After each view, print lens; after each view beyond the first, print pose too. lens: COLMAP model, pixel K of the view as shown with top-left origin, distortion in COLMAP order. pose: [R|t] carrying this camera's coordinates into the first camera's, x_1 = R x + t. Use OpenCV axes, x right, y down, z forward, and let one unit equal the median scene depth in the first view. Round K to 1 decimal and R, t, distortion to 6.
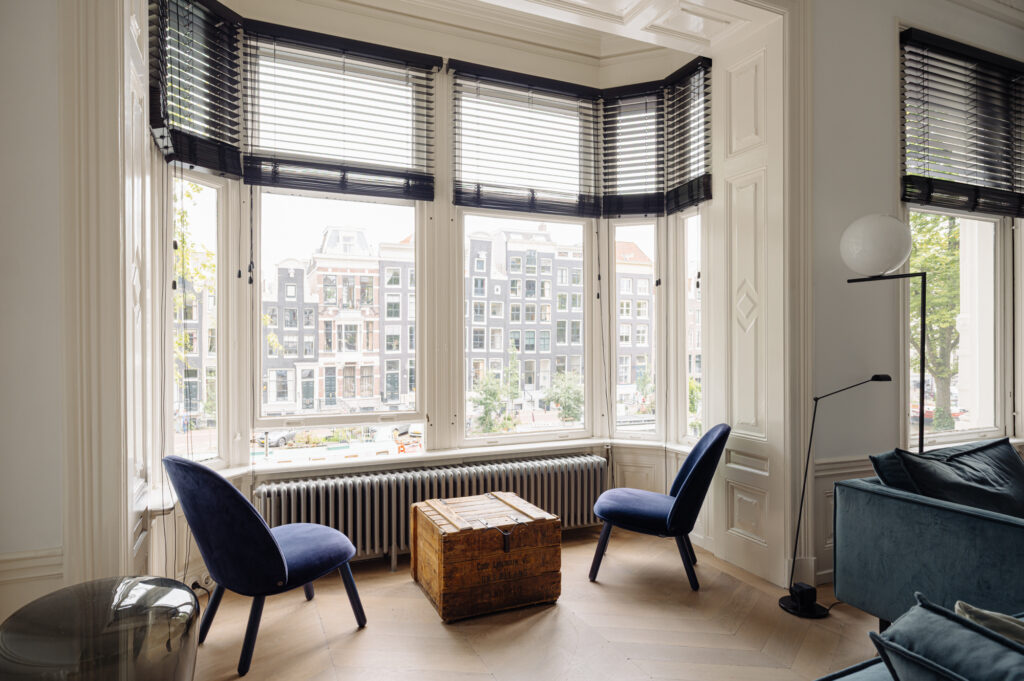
lens RADIAL K [[597.3, 0, 513.1], [0, 597.3, 343.2], [0, 0, 1]] dist [0.020443, 0.000273]
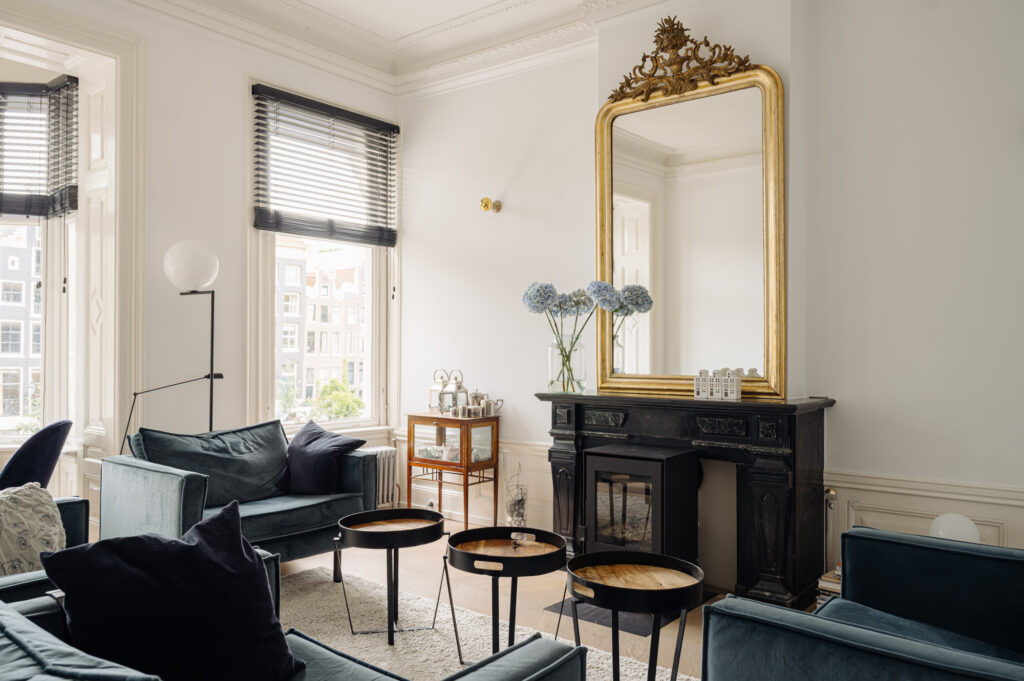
lens RADIAL K [[762.6, 0, 513.6], [0, 762.6, 344.3], [0, 0, 1]] dist [0.001155, 0.000997]
pose [[0.886326, 0.010250, 0.462949, 0.365061], [-0.008187, 0.999946, -0.006466, -0.000632], [-0.462990, 0.001941, 0.886361, -0.509461]]
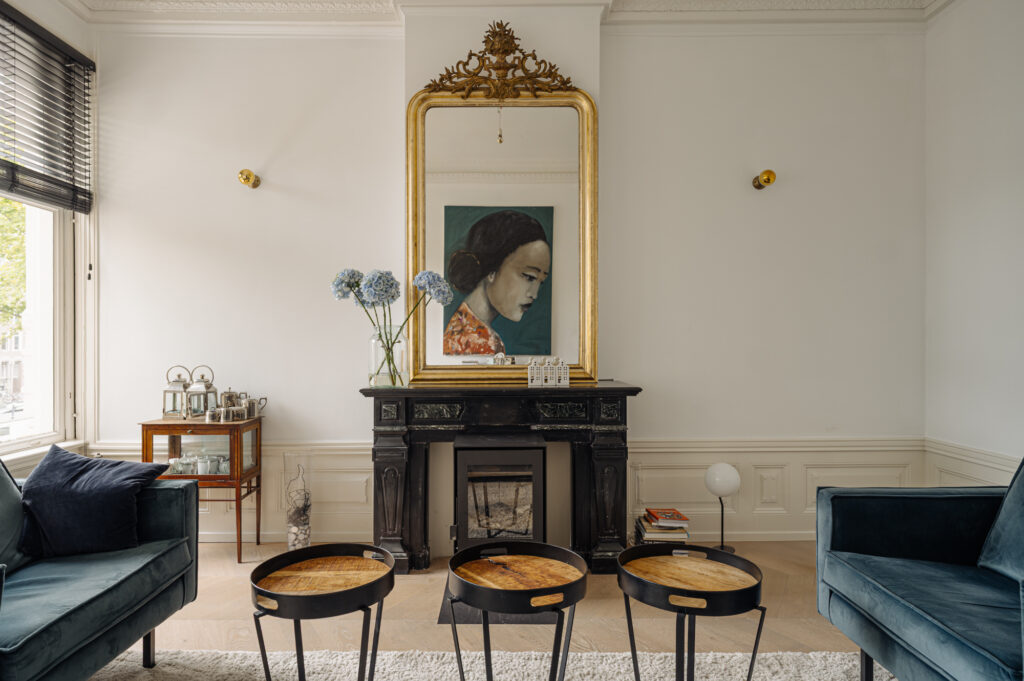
lens RADIAL K [[625.6, 0, 512.0], [0, 625.6, 340.5], [0, 0, 1]] dist [0.003607, -0.000132]
pose [[0.408916, 0.002020, 0.912570, 0.217412], [0.000130, 0.999997, -0.002271, 0.000021], [-0.912572, 0.001047, 0.408915, -0.040943]]
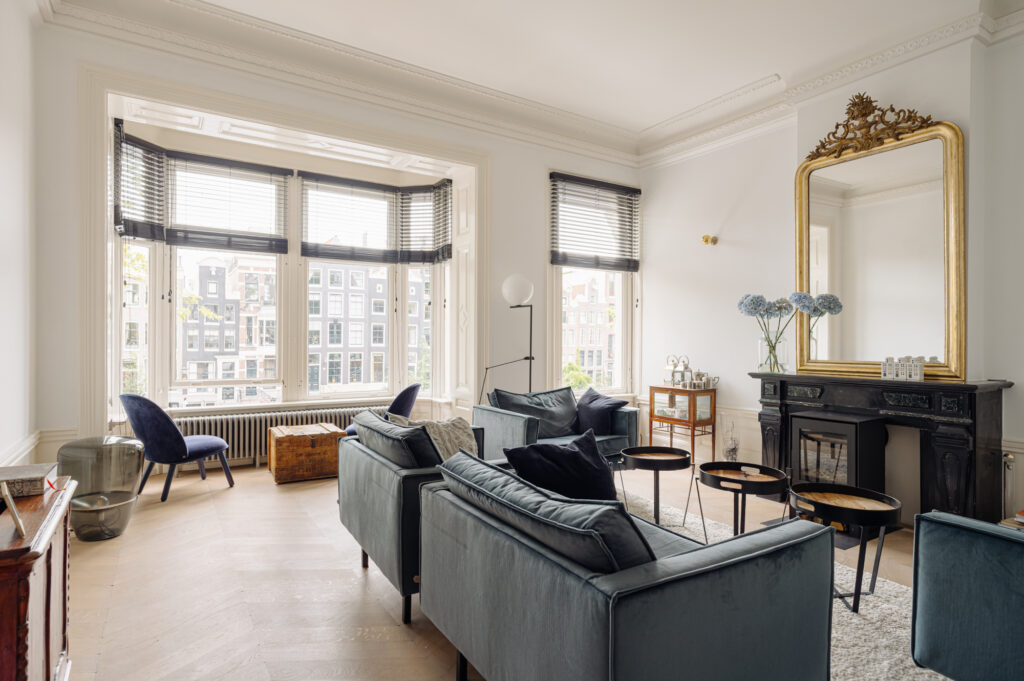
lens RADIAL K [[544.6, 0, 514.9], [0, 544.6, 339.4], [0, 0, 1]] dist [0.000231, 0.001143]
pose [[0.988631, 0.008353, 0.150130, 0.257563], [-0.008340, 0.999965, -0.000716, -0.000442], [-0.150130, -0.000545, 0.988666, -0.579675]]
